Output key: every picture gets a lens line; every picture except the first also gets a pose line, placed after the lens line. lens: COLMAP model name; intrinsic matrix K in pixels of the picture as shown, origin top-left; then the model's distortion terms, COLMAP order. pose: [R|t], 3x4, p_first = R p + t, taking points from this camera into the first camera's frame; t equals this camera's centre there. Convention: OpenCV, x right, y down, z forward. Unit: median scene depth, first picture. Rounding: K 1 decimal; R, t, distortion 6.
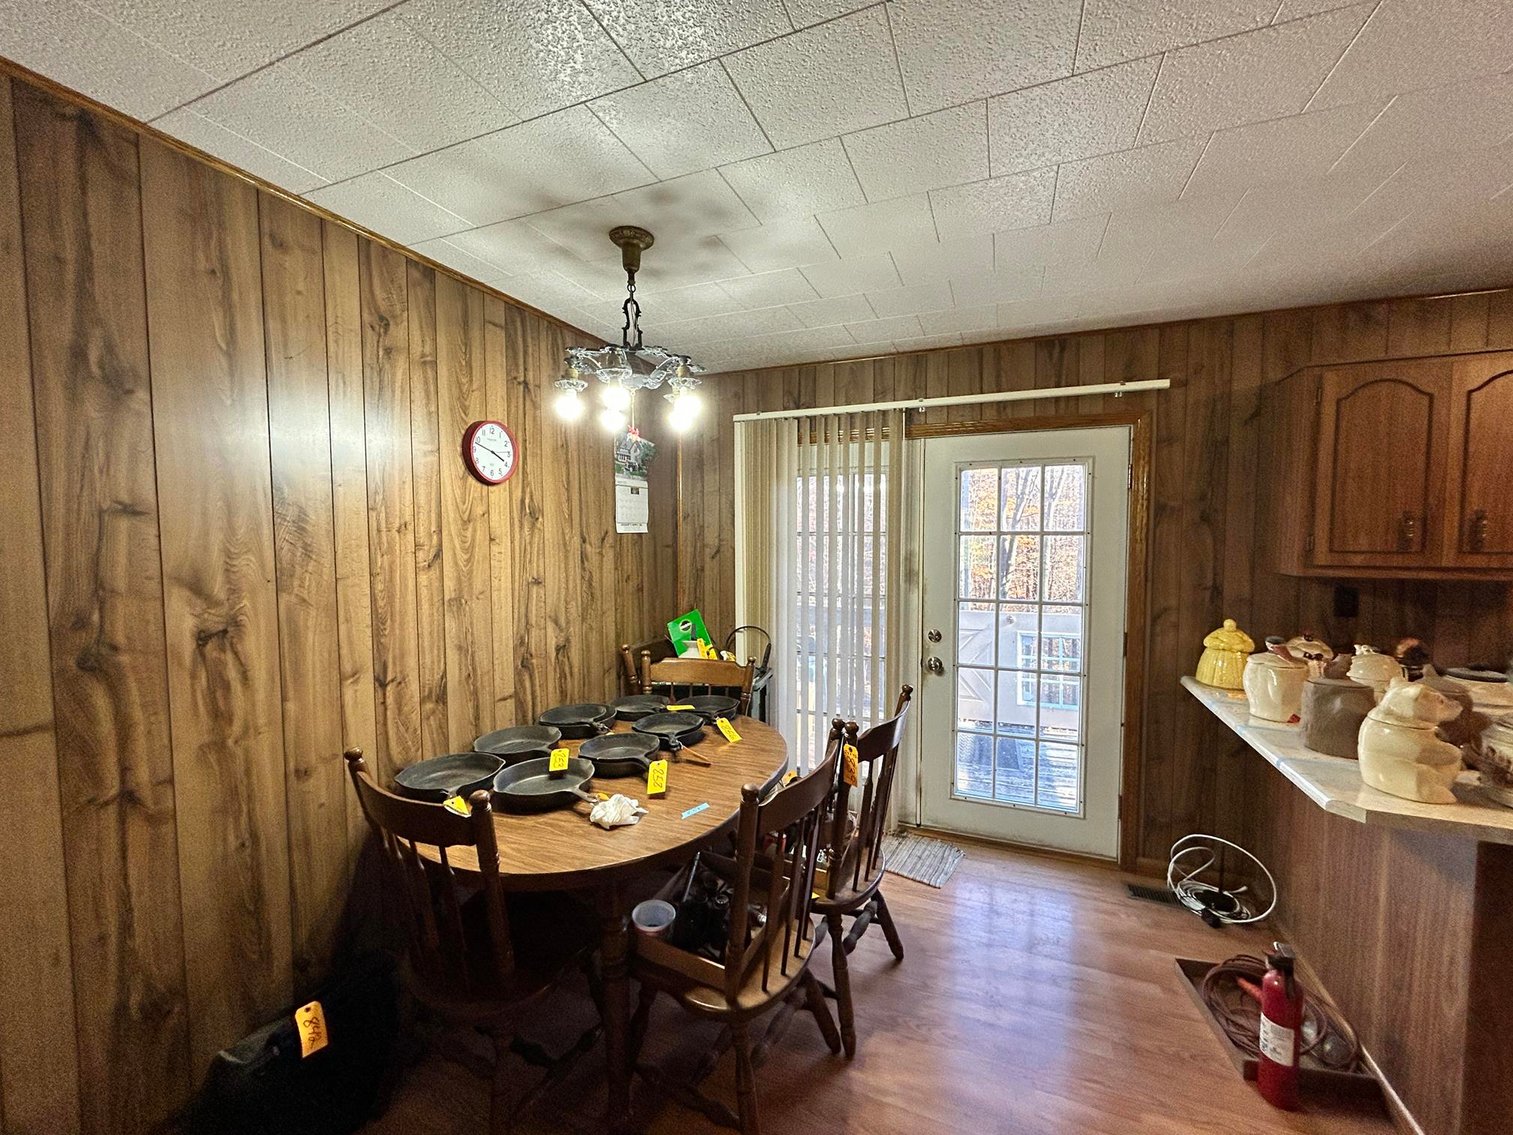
lens RADIAL K [[608.3, 0, 756.5], [0, 608.3, 567.5], [0, 0, 1]] dist [-0.002259, 0.000061]
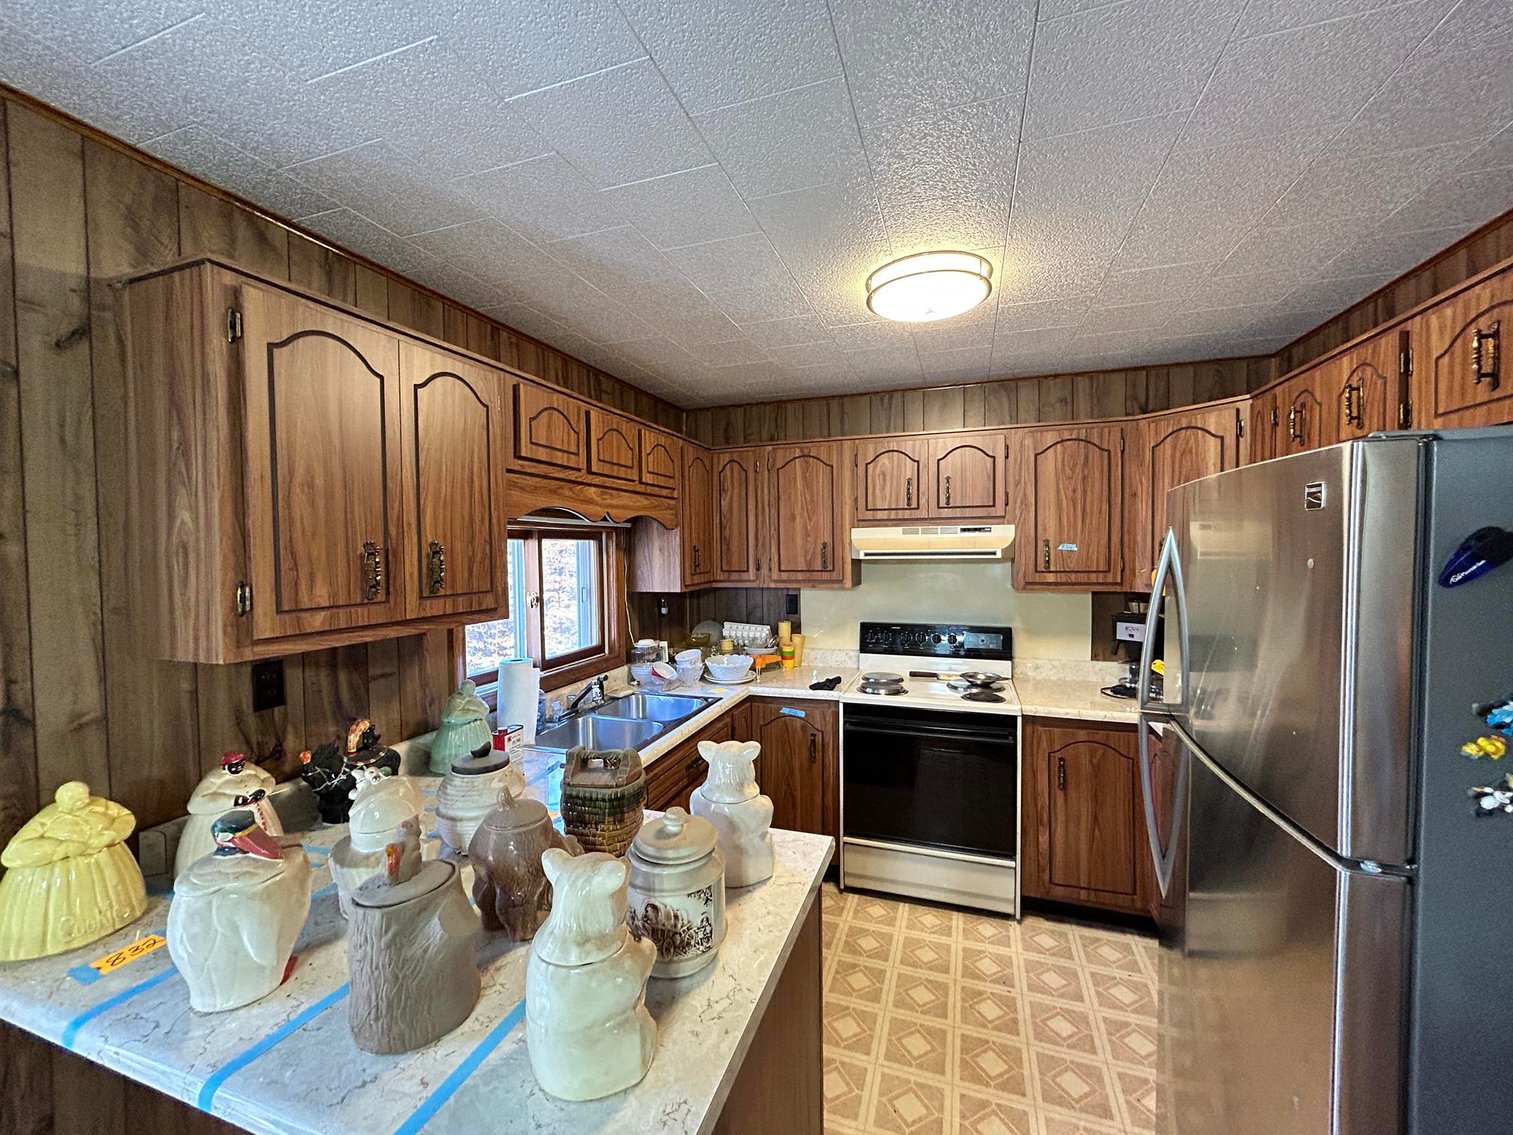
lens RADIAL K [[608.3, 0, 756.5], [0, 608.3, 567.5], [0, 0, 1]] dist [-0.002259, 0.000061]
pose [[-0.053982, -0.024542, 0.998240, 0.362172], [0.069110, 0.997209, 0.028254, -0.052490], [-0.996147, 0.070514, -0.052135, 0.586913]]
